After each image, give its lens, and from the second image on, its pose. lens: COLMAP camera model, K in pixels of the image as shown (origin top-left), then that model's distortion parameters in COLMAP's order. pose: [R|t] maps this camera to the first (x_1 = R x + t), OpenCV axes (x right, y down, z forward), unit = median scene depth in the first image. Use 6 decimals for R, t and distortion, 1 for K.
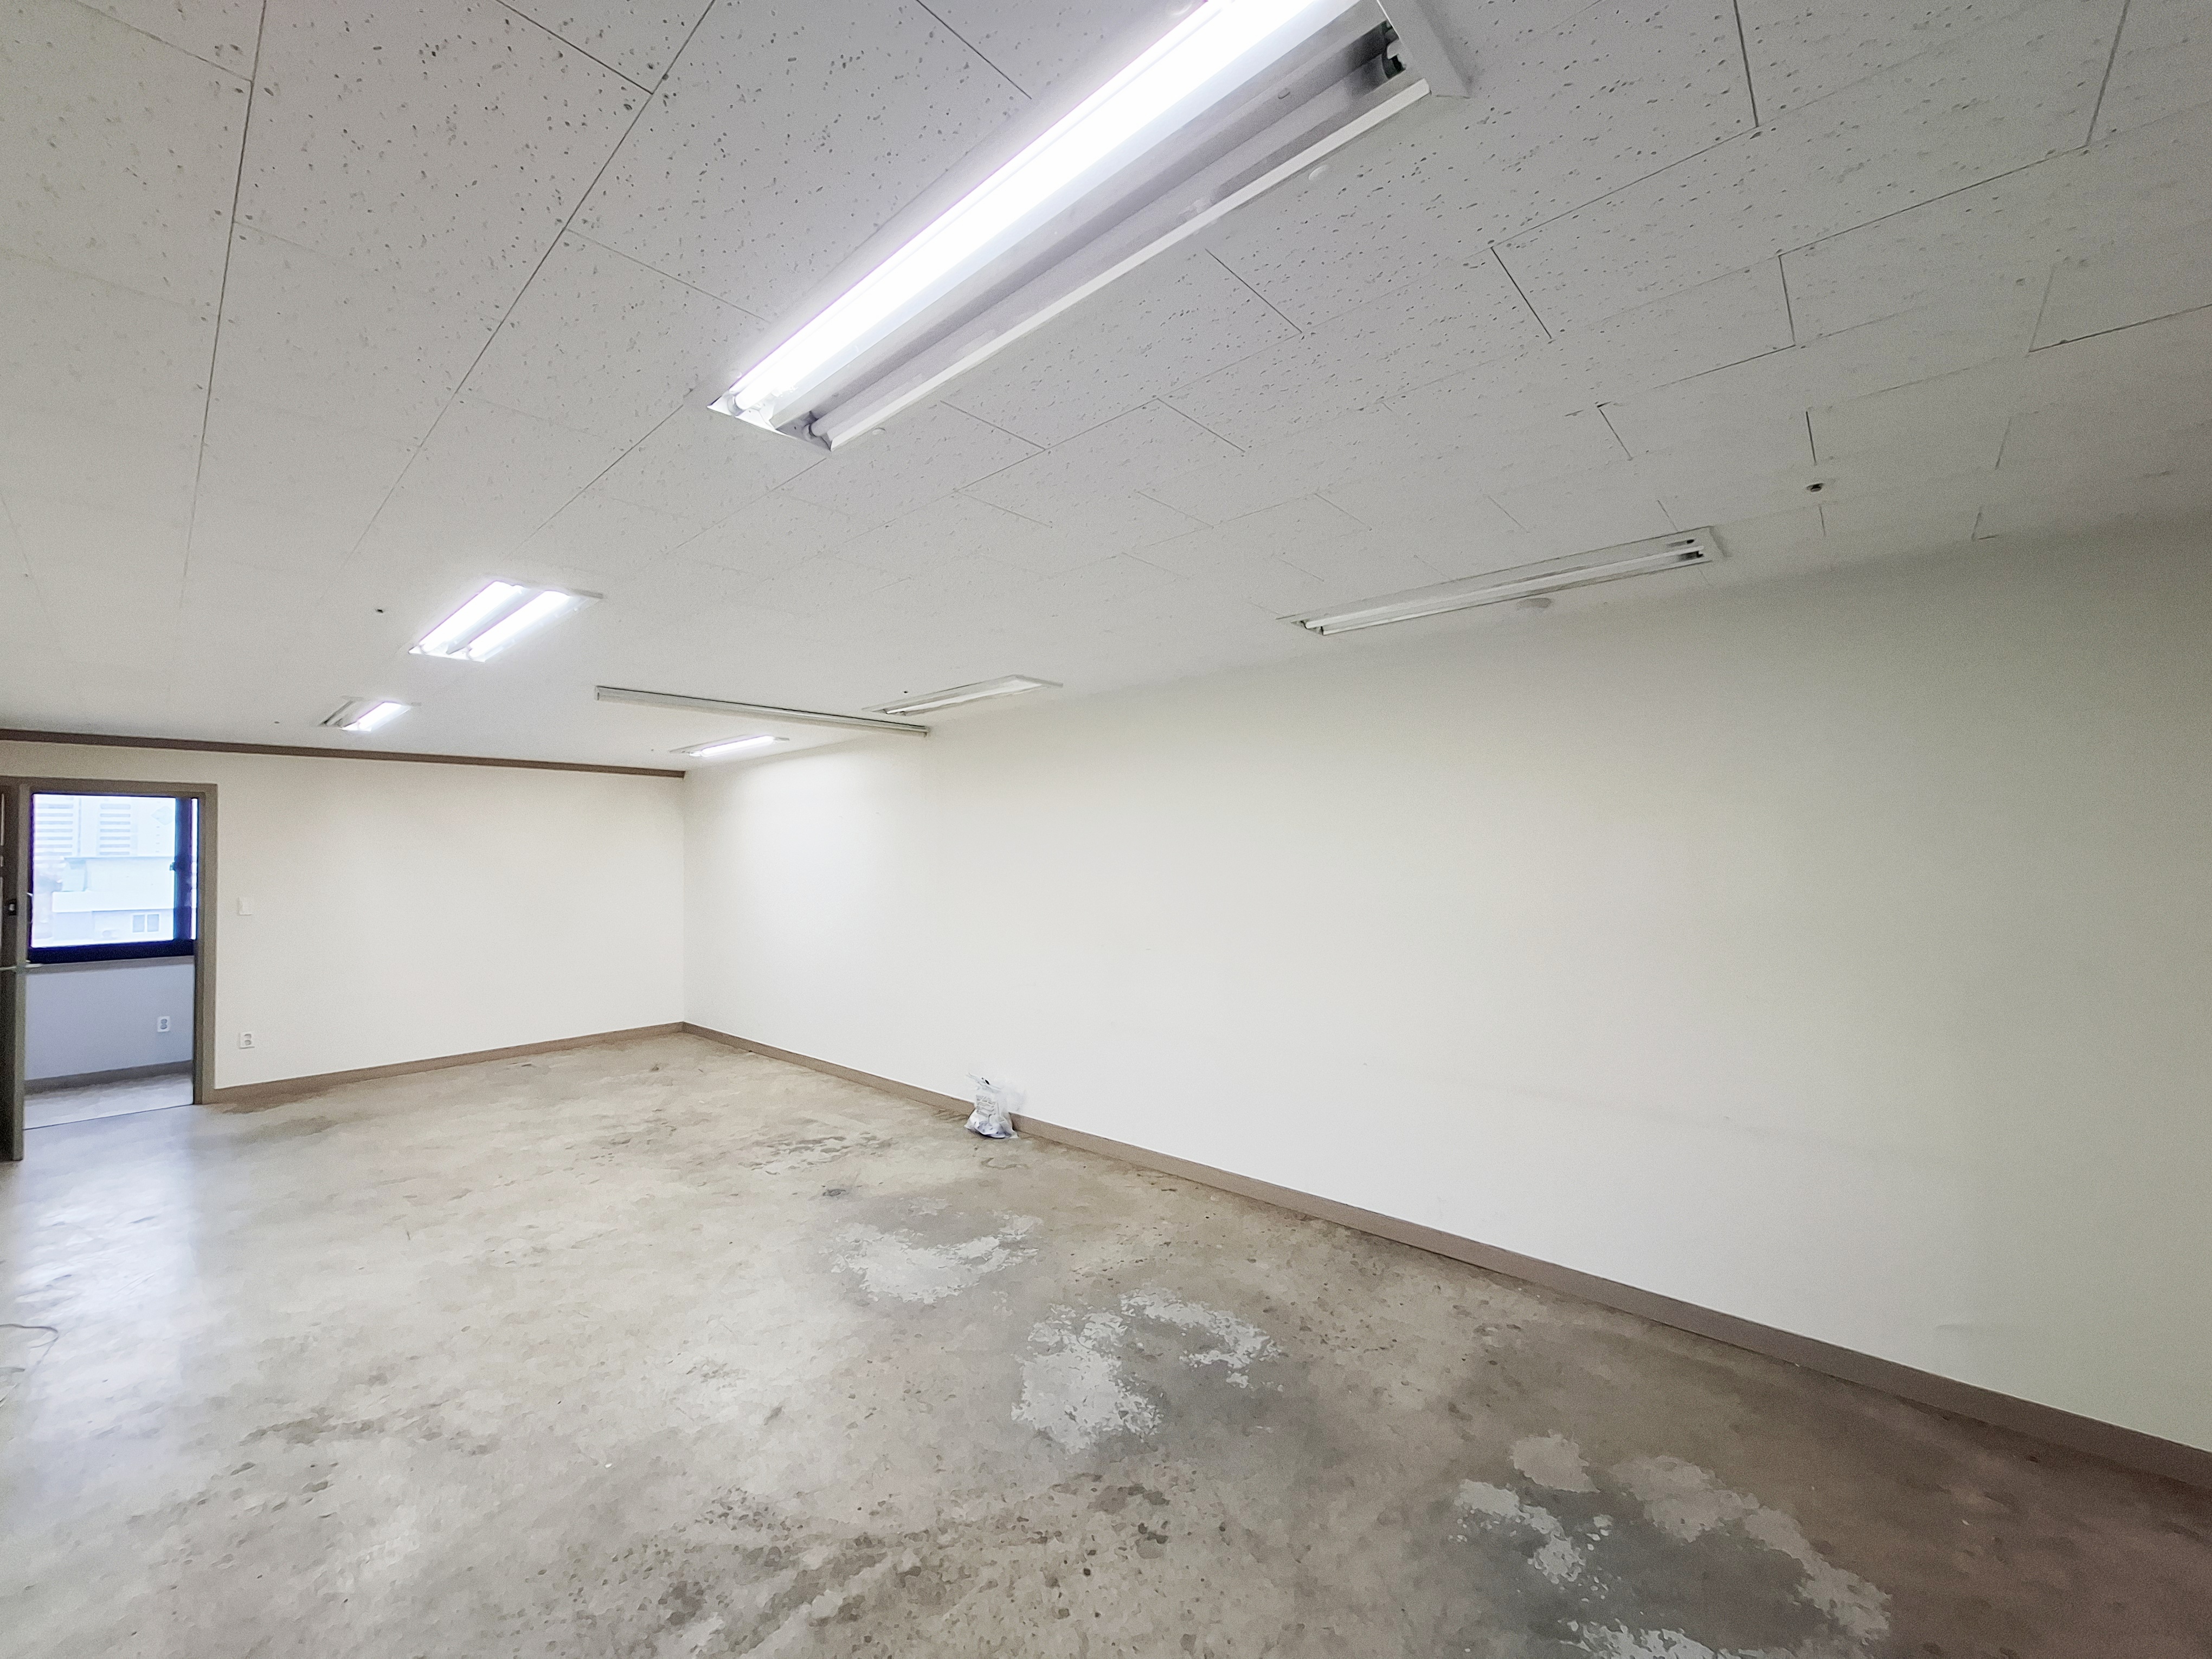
lens RADIAL K [[865.7, 0, 1100.1], [0, 865.7, 831.5], [0, 0, 1]] dist [-0.002274, 0.000525]
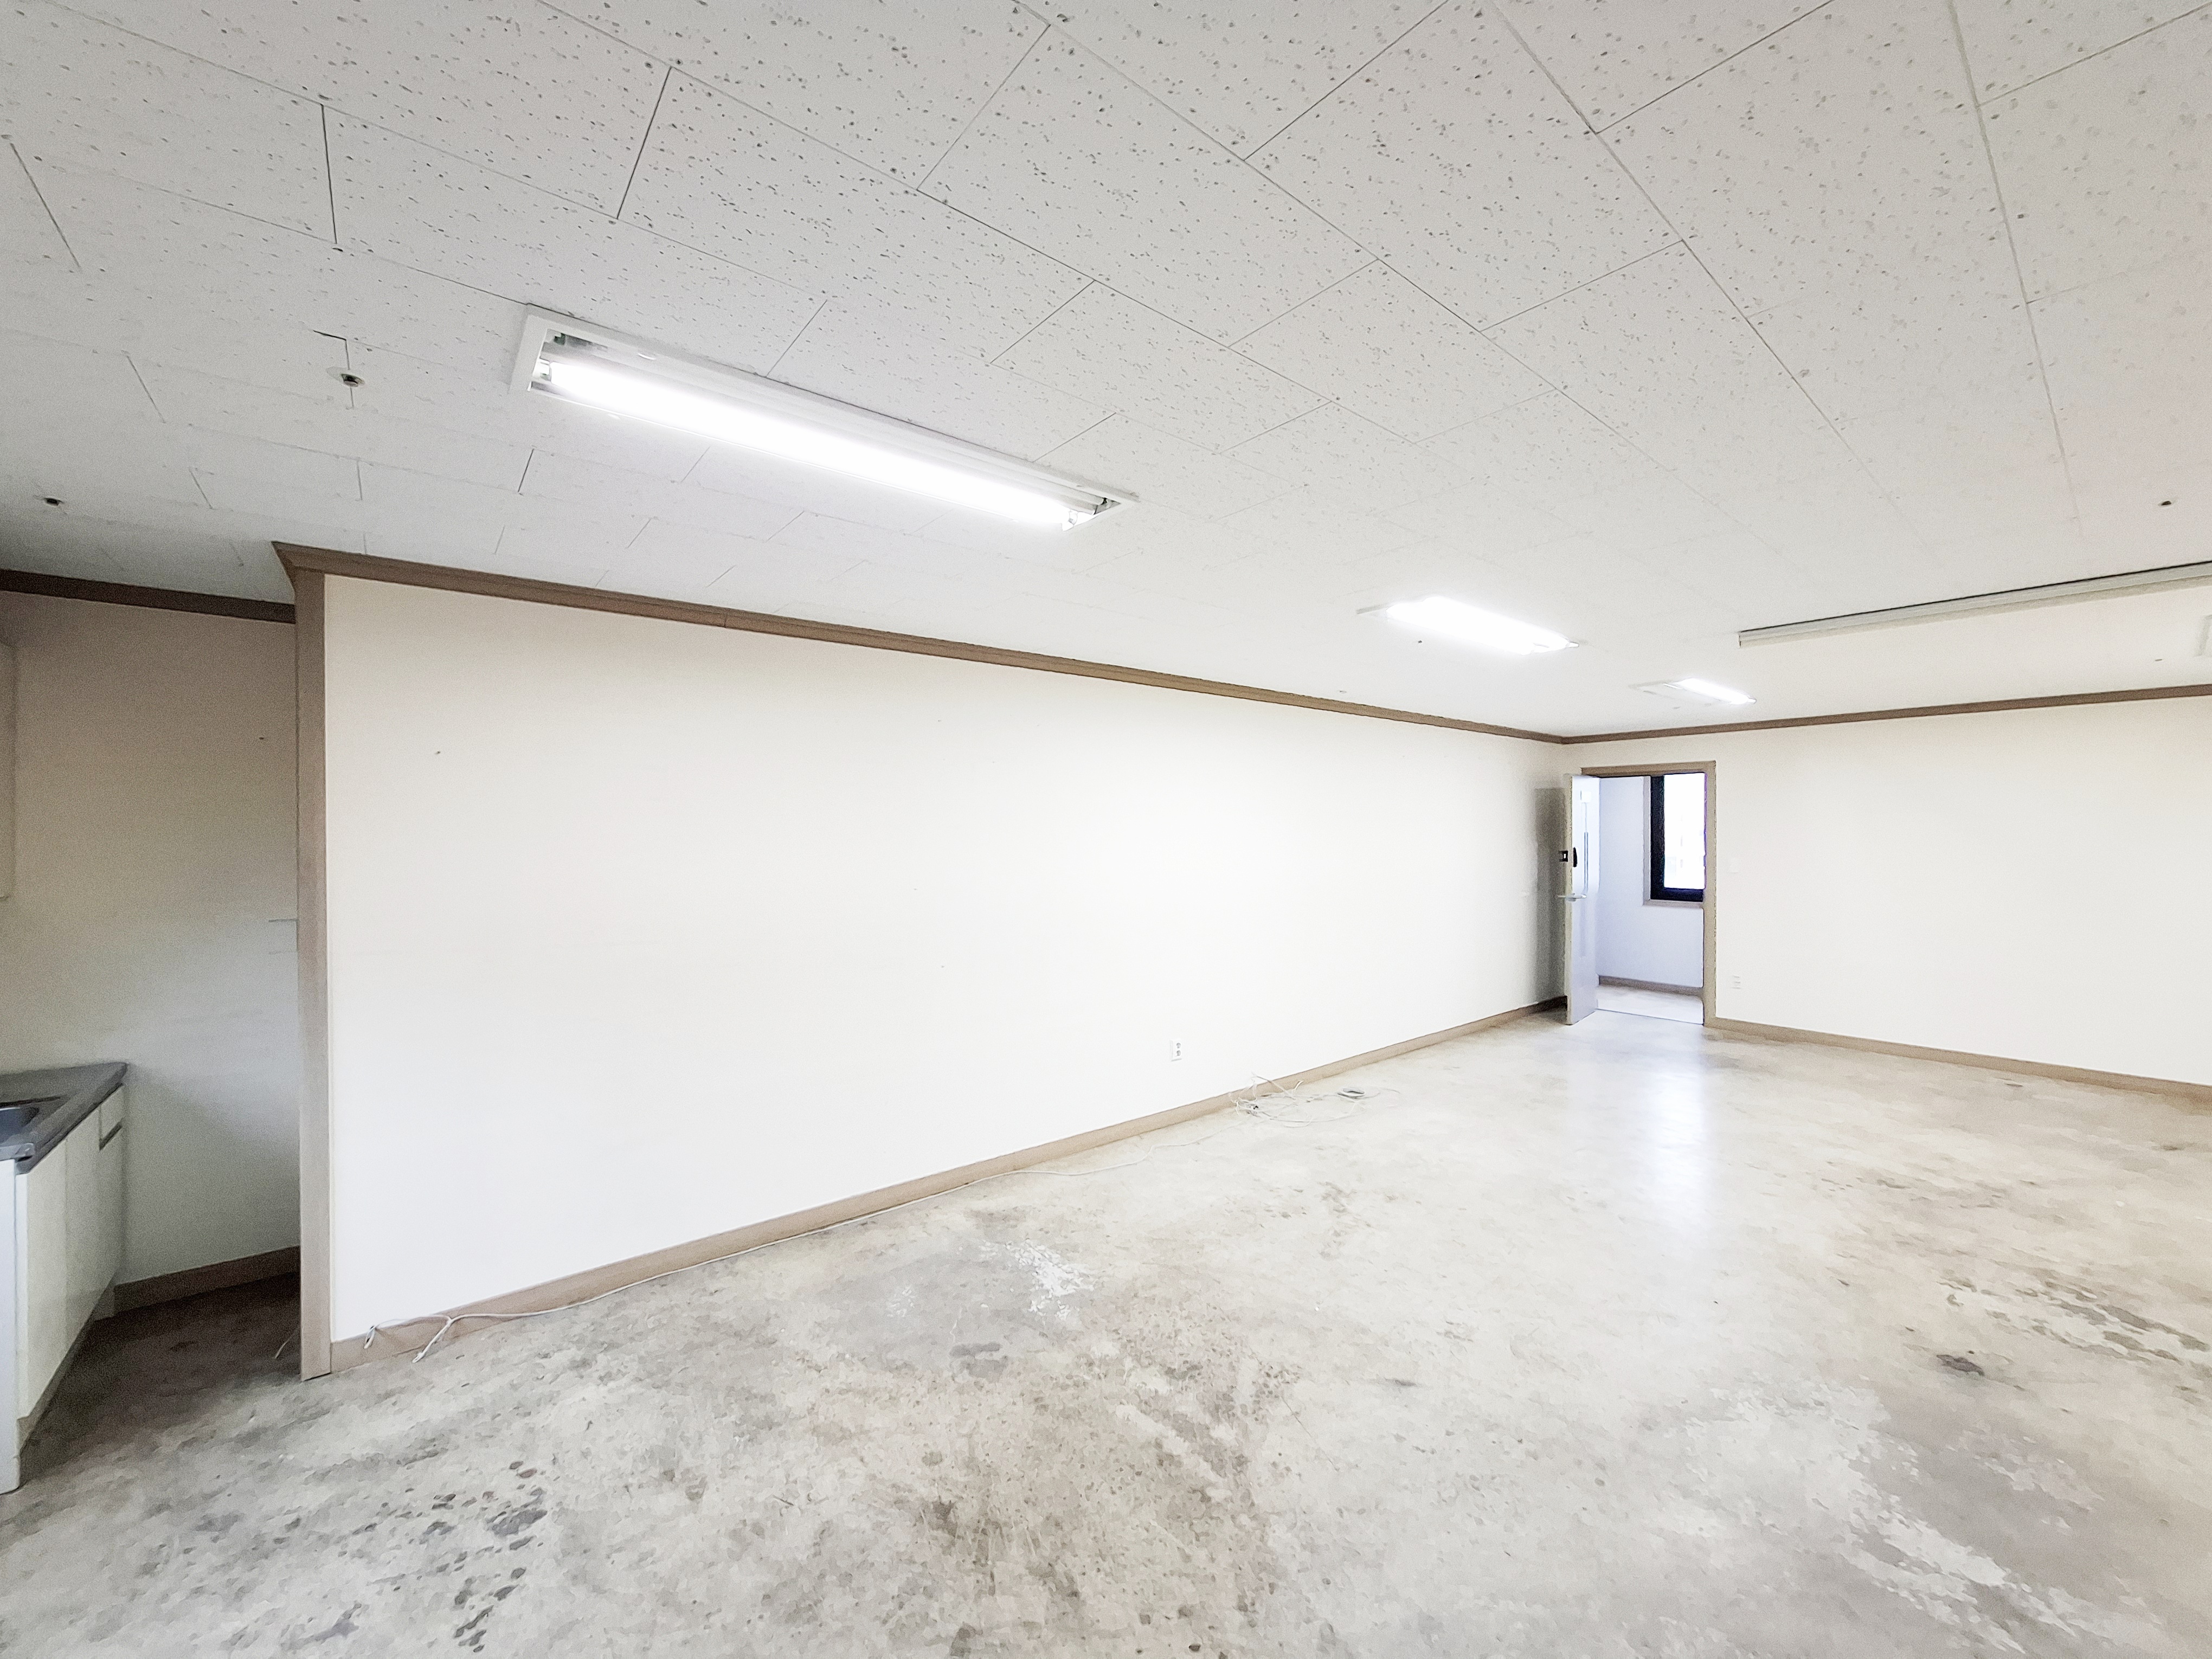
lens RADIAL K [[858.9, 0, 1094.5], [0, 858.9, 851.1], [0, 0, 1]] dist [0.010130, -0.005112]
pose [[-0.148767, 0.036603, -0.988195, 0.437651], [0.034026, 0.998912, 0.031878, 0.005729], [0.988287, -0.028882, -0.149850, 0.547033]]
